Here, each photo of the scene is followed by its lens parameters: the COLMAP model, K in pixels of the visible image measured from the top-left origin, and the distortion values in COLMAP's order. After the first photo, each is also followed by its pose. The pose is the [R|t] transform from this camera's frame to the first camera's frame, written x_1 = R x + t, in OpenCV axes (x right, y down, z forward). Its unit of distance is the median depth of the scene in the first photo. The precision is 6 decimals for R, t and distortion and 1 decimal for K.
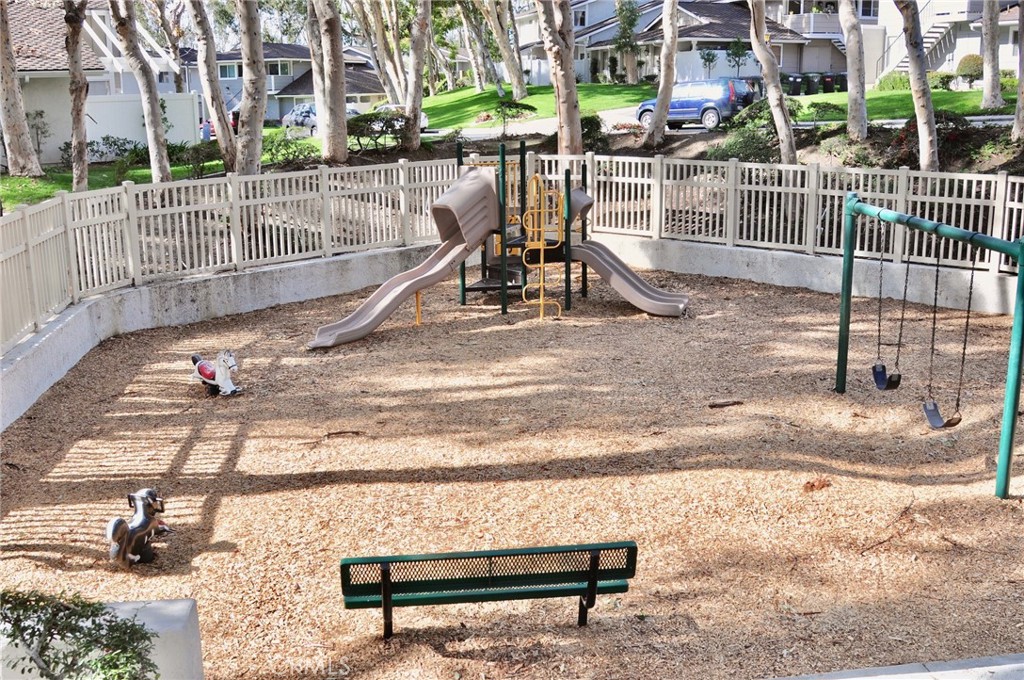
lens RADIAL K [[1066.6, 0, 512.2], [0, 1066.6, 339.4], [0, 0, 1]] dist [-0.088408, 0.000000]
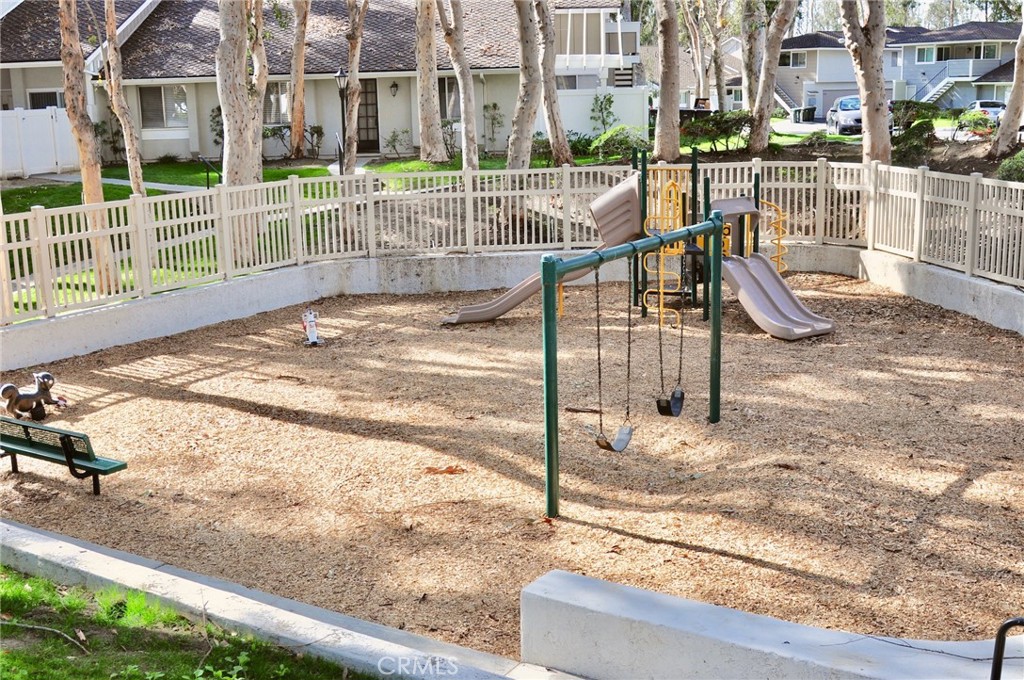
lens RADIAL K [[1192.0, 0, 512.1], [0, 1192.0, 340.6], [0, 0, 1]] dist [-0.048738, 0.000000]
pose [[0.772805, 0.126703, -0.621867, 0.617712], [-0.131645, 0.990560, 0.038225, -0.029148], [0.620840, 0.052325, 0.782189, 0.039334]]
